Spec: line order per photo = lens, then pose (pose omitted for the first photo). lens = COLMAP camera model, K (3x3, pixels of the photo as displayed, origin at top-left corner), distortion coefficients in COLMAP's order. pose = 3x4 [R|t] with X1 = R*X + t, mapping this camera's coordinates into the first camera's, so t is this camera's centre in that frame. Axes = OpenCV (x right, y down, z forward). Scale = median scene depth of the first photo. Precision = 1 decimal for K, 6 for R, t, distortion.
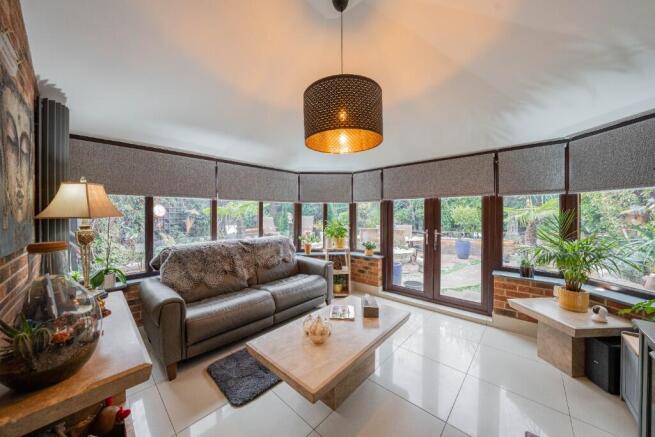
lens RADIAL K [[225.1, 0, 327.8], [0, 225.1, 217.0], [0, 0, 1]] dist [-0.030331, 0.006248]
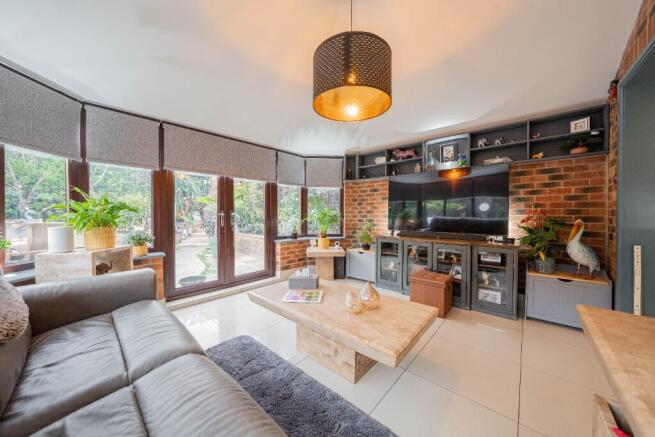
lens RADIAL K [[225.1, 0, 327.8], [0, 225.1, 217.0], [0, 0, 1]] dist [-0.030331, 0.006248]
pose [[-0.017322, -0.021339, 0.999622, -0.597685], [0.003785, 0.999764, 0.021408, 0.078547], [-0.999843, 0.004155, -0.017237, 0.710428]]
